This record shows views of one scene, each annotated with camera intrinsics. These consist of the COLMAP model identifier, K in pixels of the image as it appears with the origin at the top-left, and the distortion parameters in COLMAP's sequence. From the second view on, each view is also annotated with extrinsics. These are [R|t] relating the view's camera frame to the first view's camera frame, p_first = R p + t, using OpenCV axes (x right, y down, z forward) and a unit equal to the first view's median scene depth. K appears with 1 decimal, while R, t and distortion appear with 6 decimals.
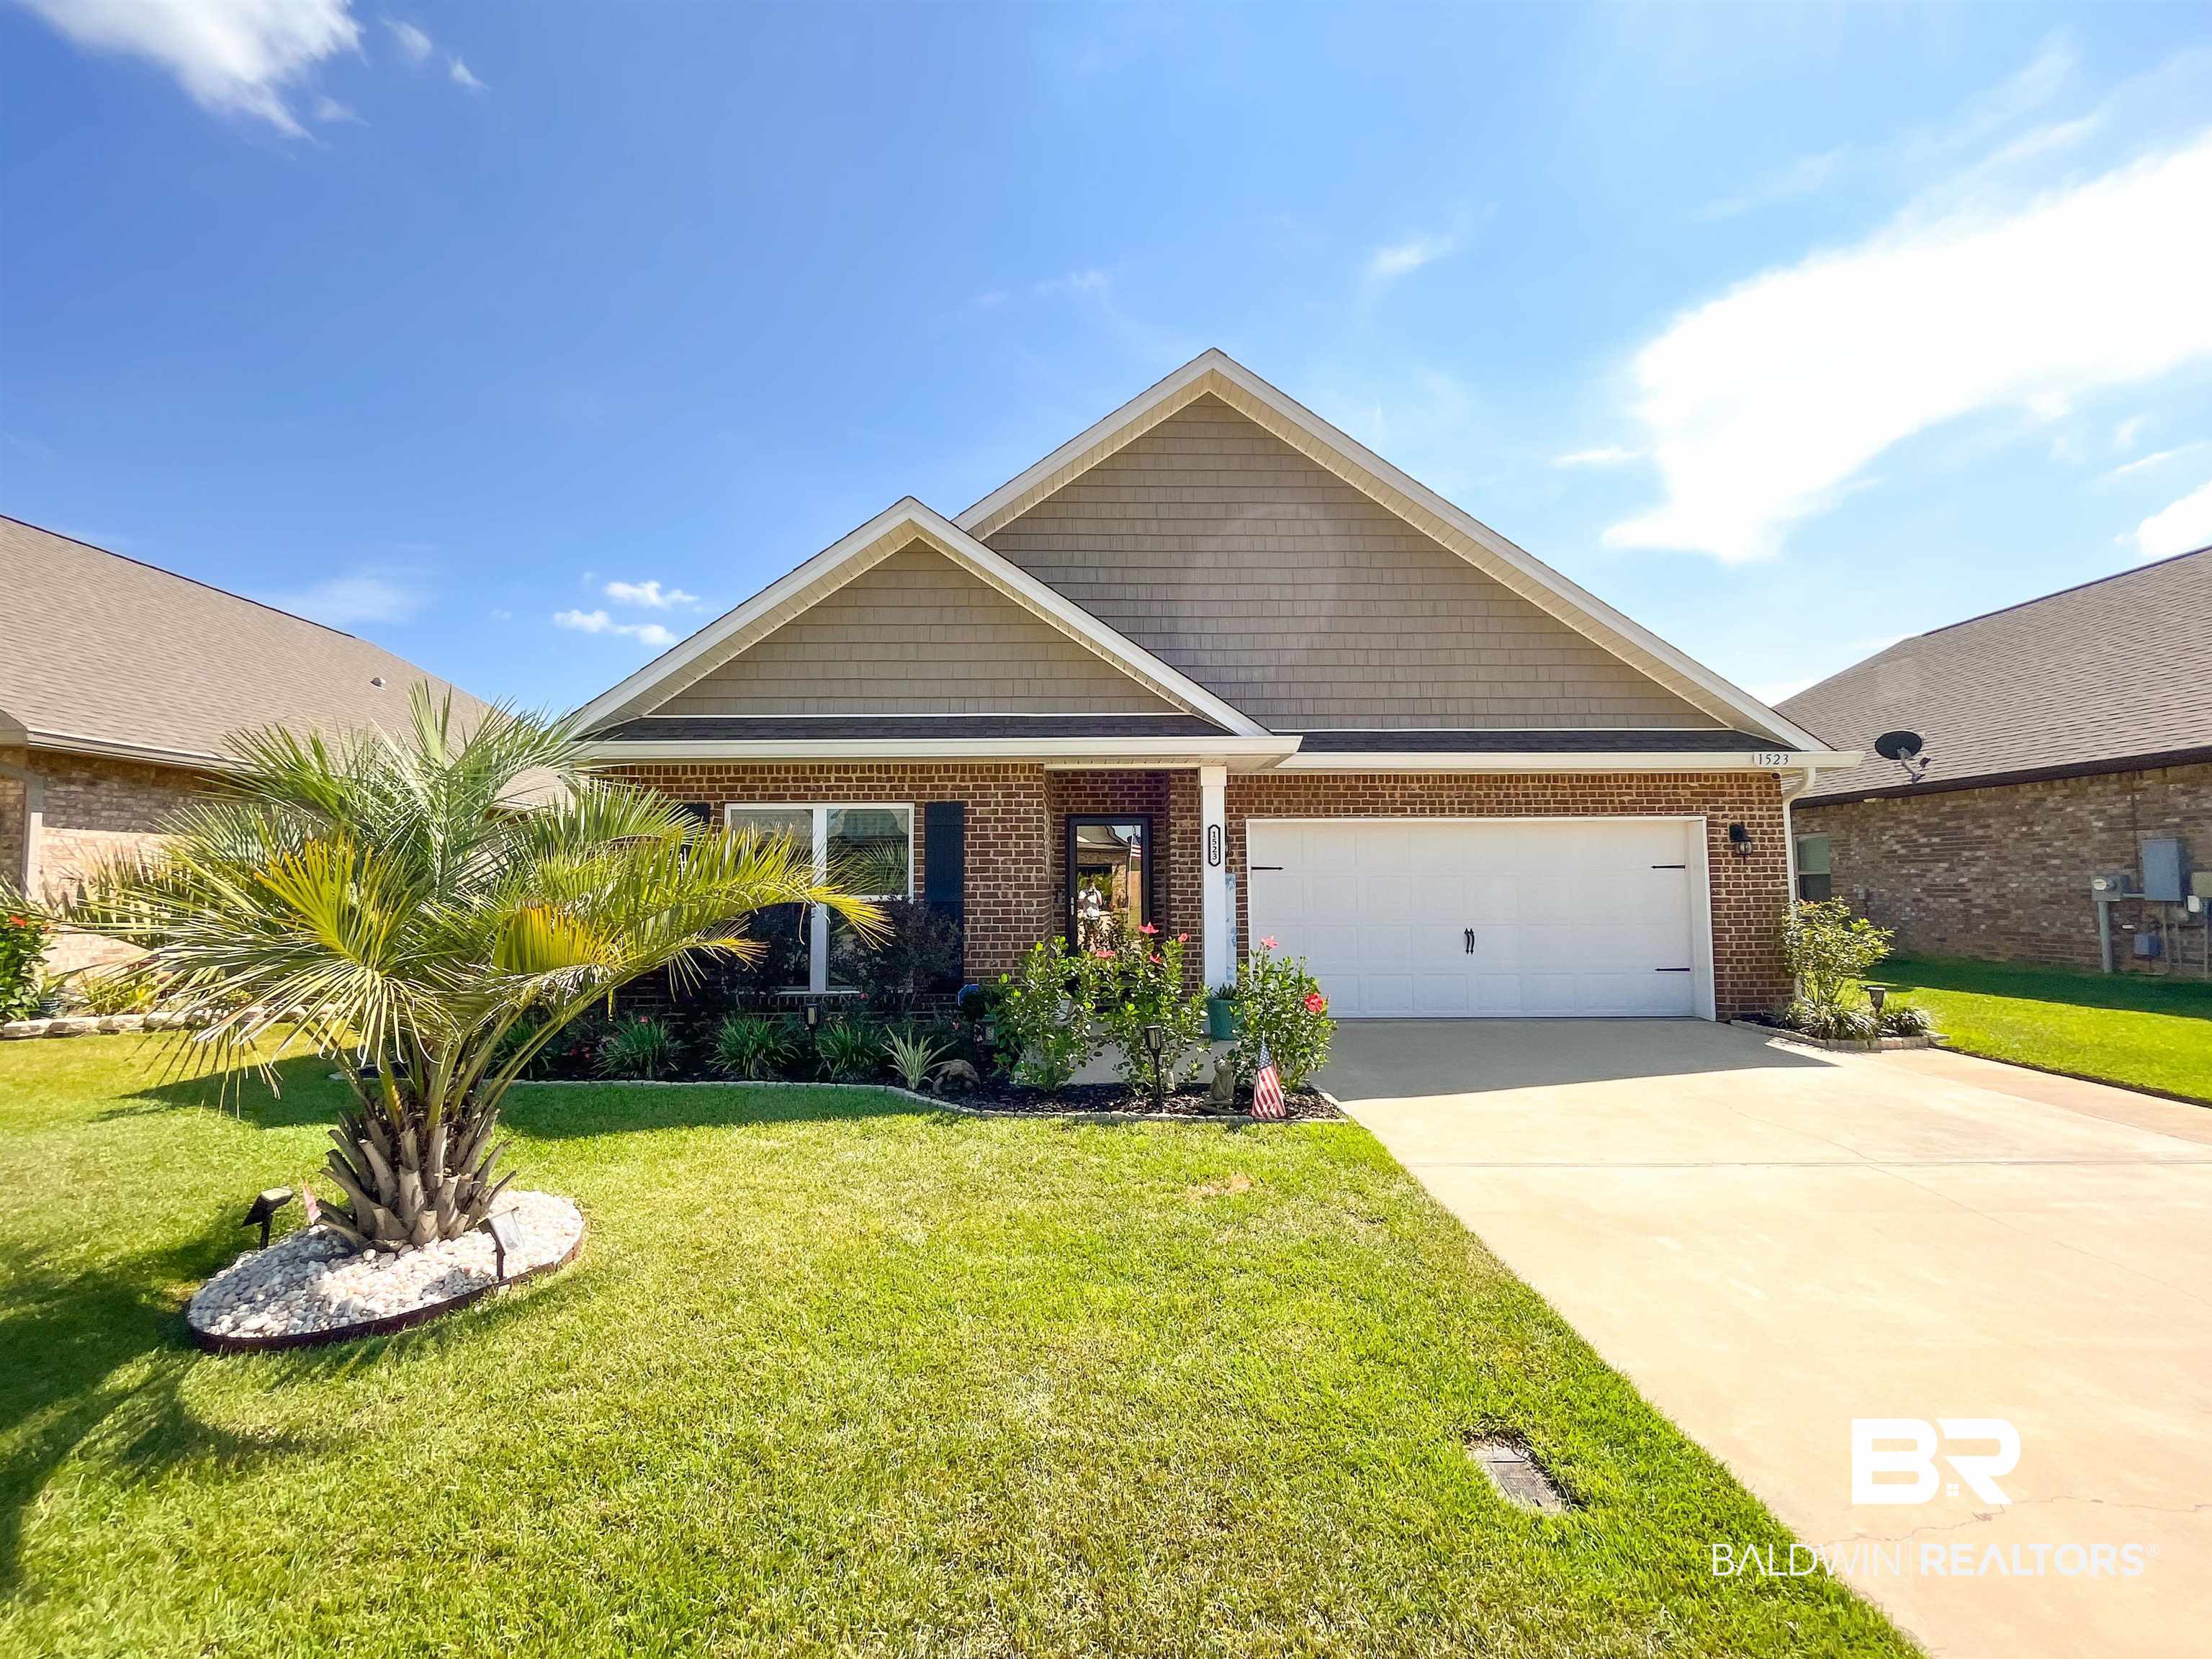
lens RADIAL K [[903.3, 0, 1068.7], [0, 903.3, 825.5], [0, 0, 1]] dist [-0.003280, 0.000354]
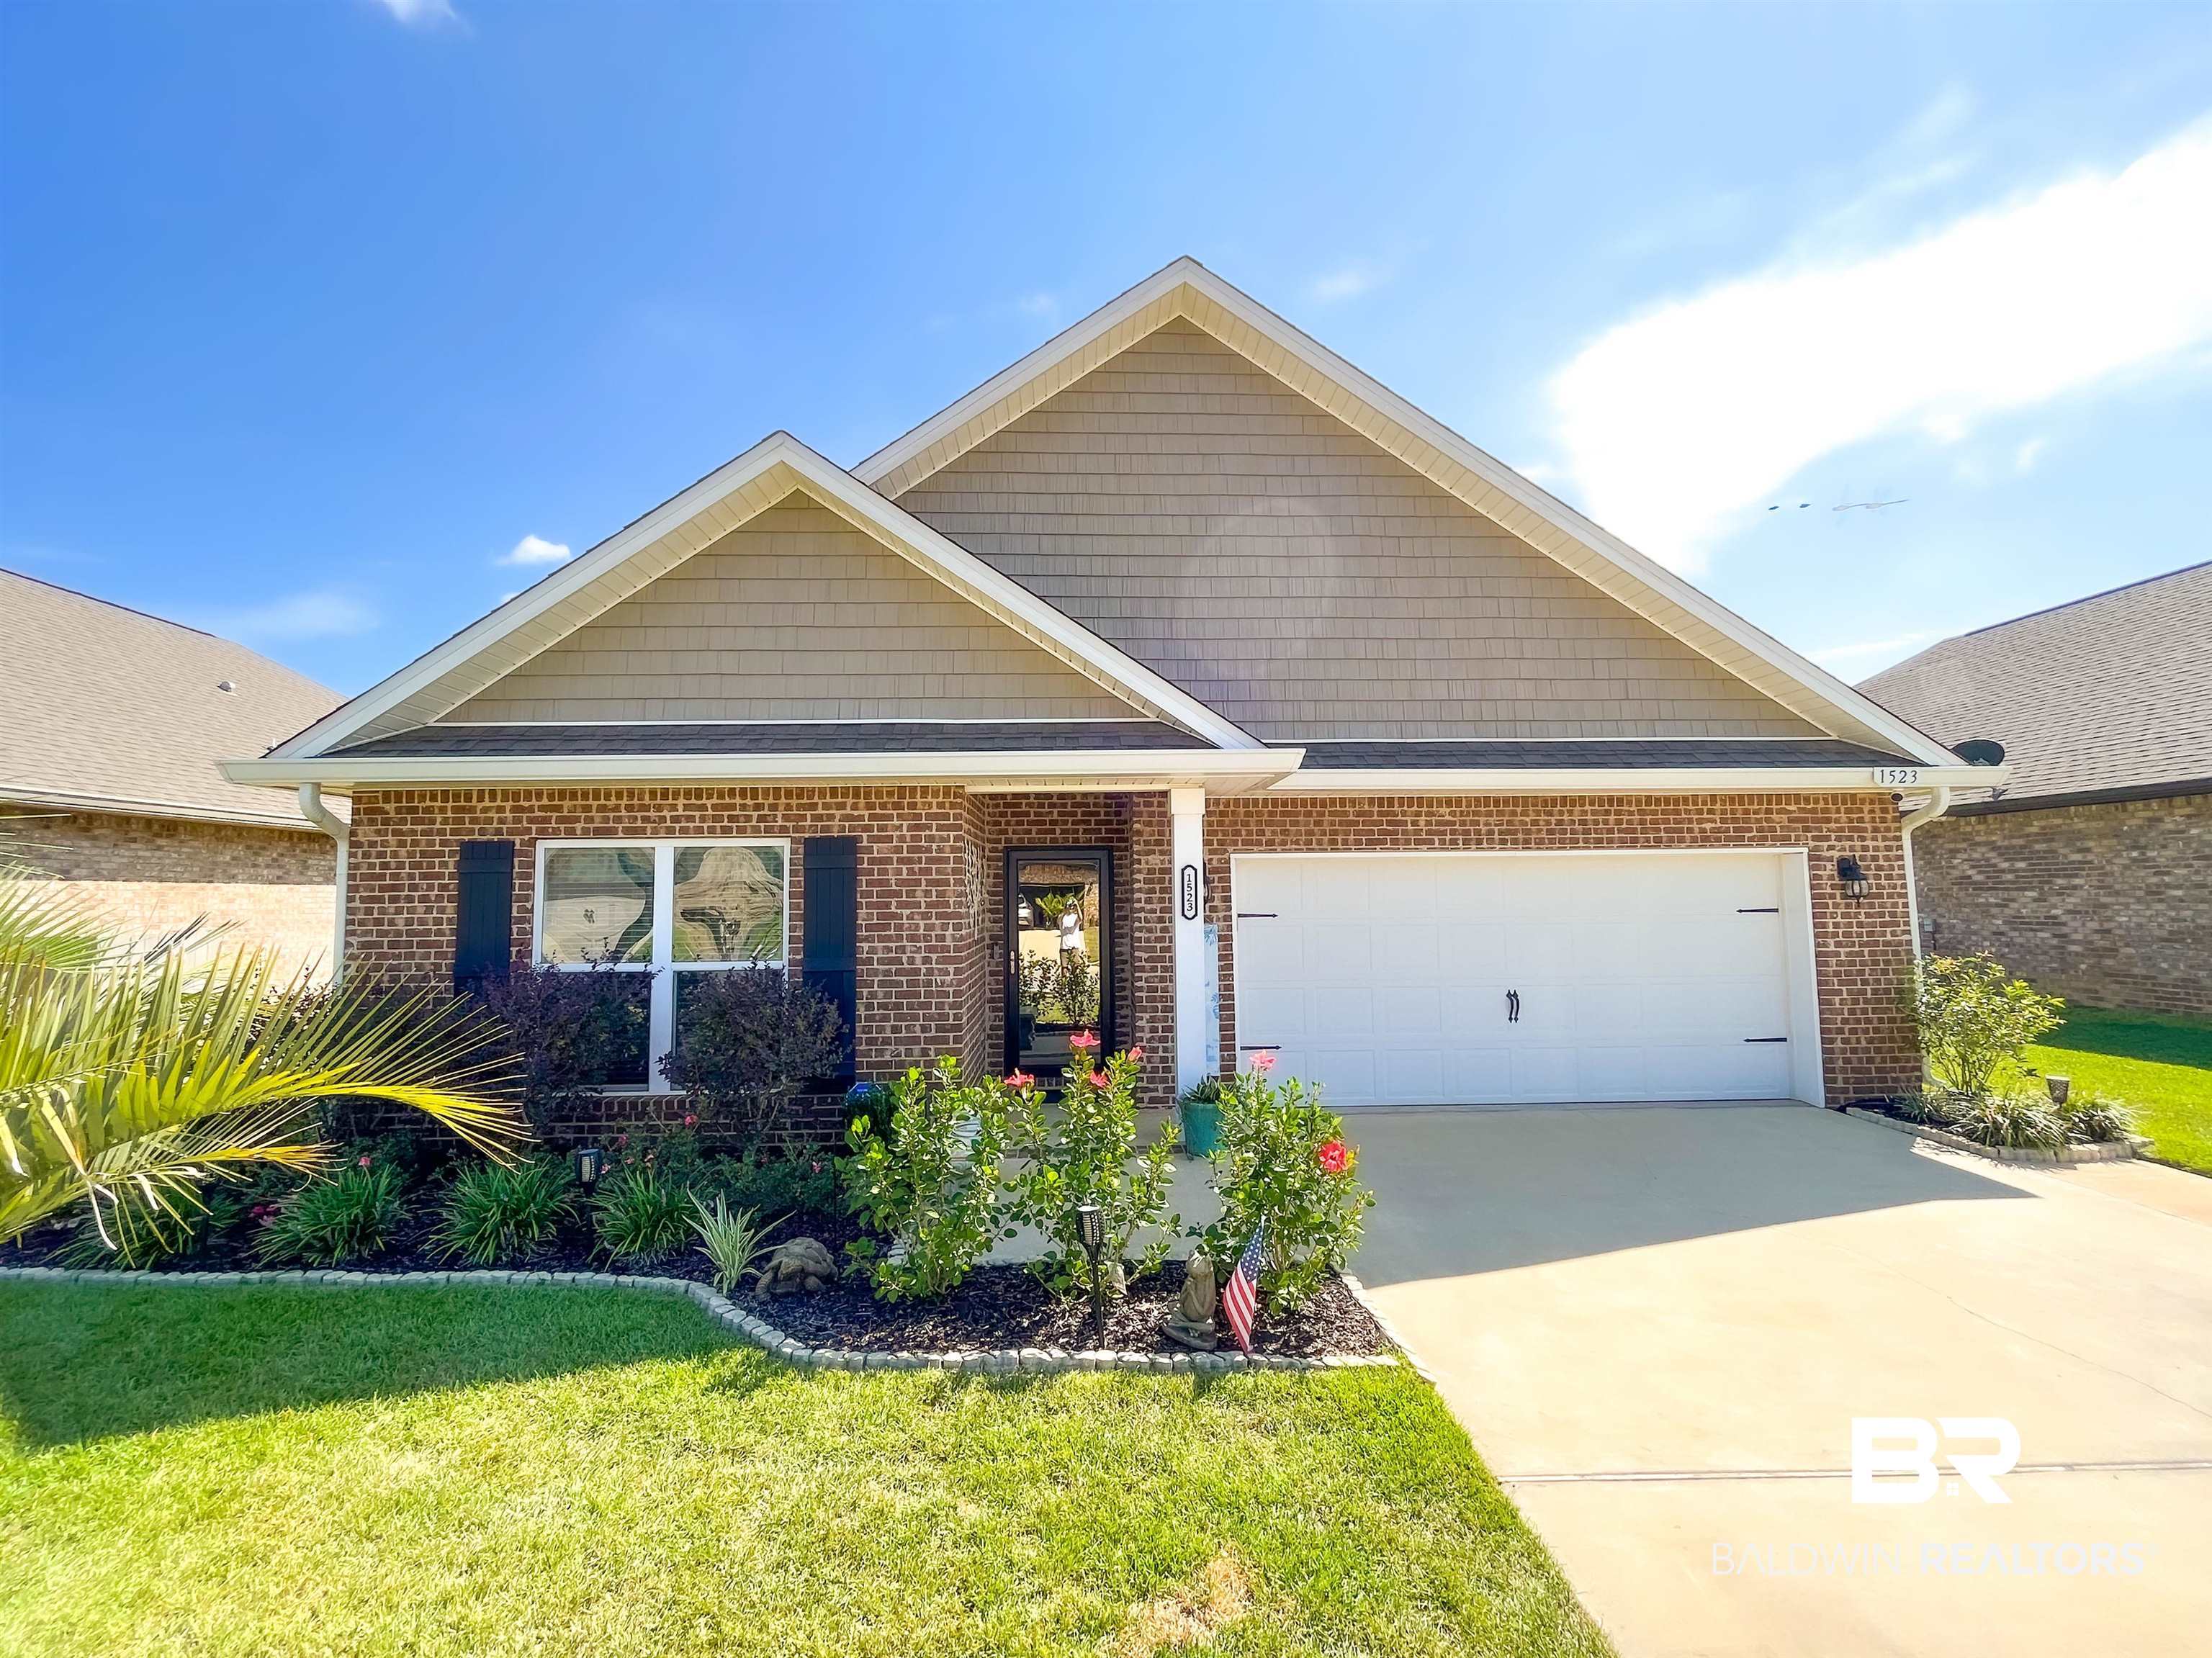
lens RADIAL K [[903.2, 0, 1074.1], [0, 903.2, 825.9], [0, 0, 1]] dist [-0.003280, 0.000354]
pose [[0.999702, -0.004379, 0.024026, 0.042830], [0.004661, 0.999921, -0.011667, -0.023415], [-0.023973, 0.011775, 0.999643, 0.223672]]
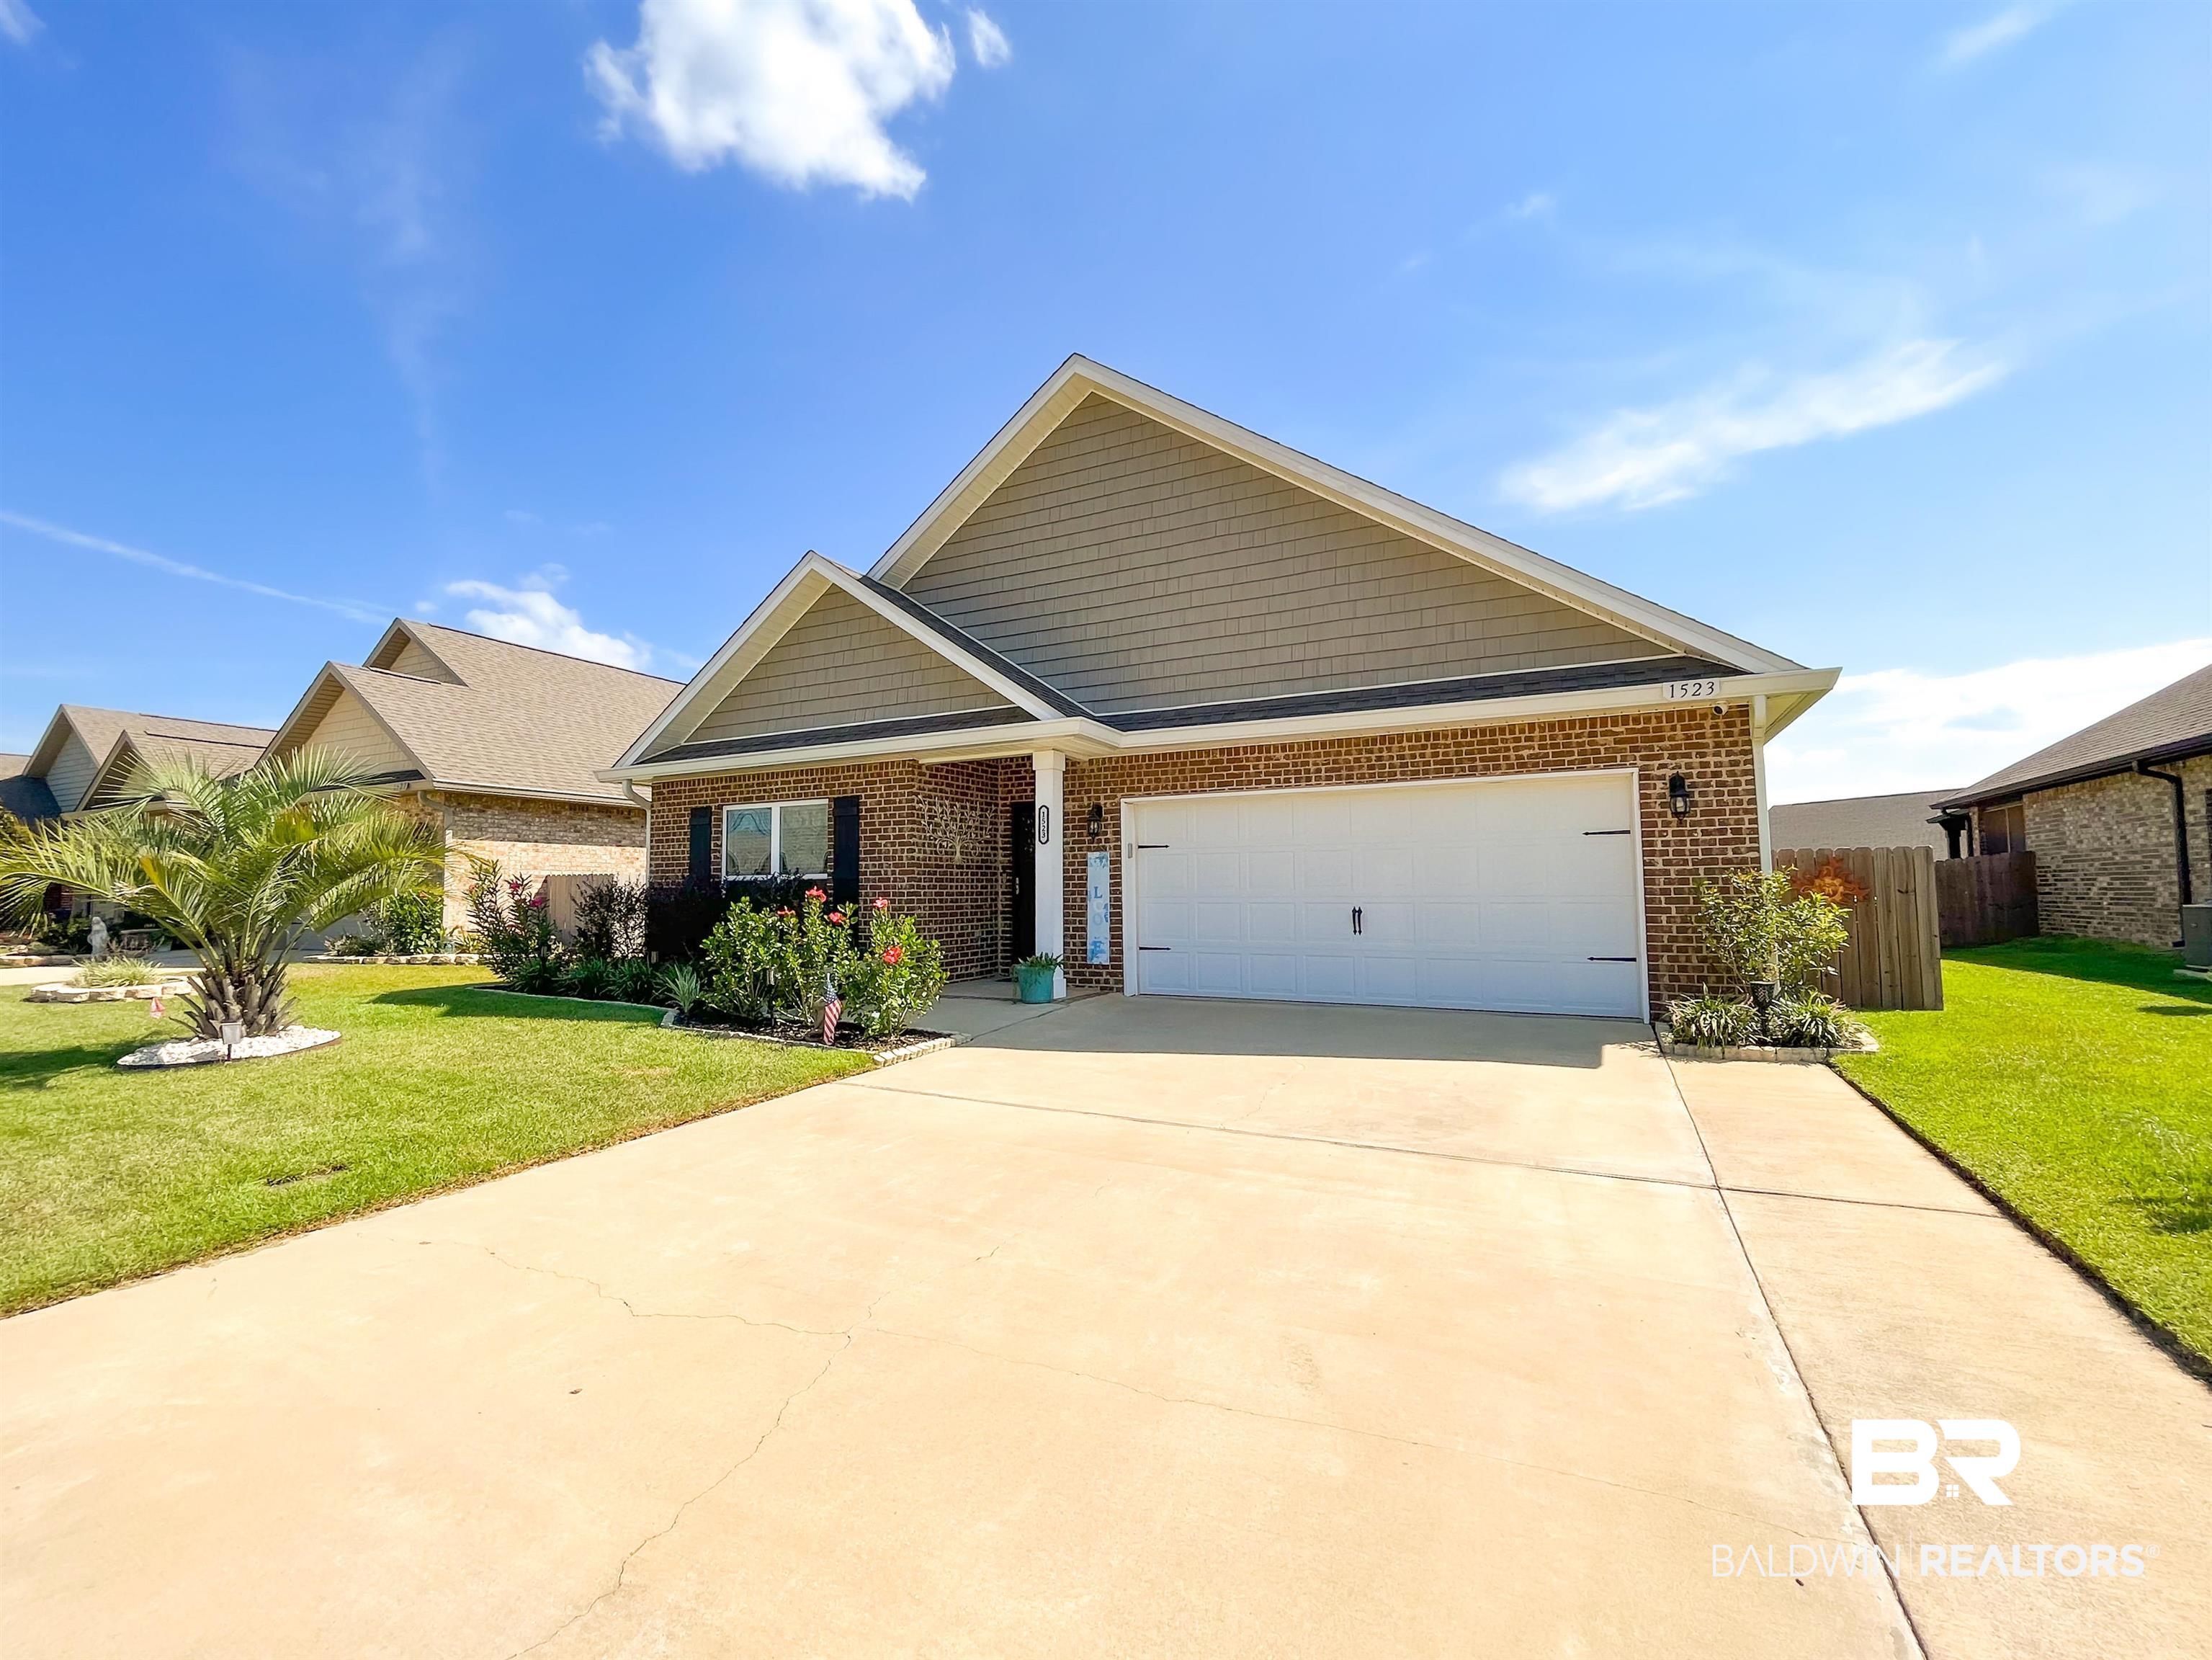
lens RADIAL K [[903.4, 0, 1091.0], [0, 903.4, 839.5], [0, 0, 1]] dist [-0.003280, 0.000354]
pose [[0.889344, -0.027816, -0.456392, 0.644285], [0.032350, 0.999474, 0.002124, 0.036249], [0.456093, -0.016654, 0.889776, 0.065429]]
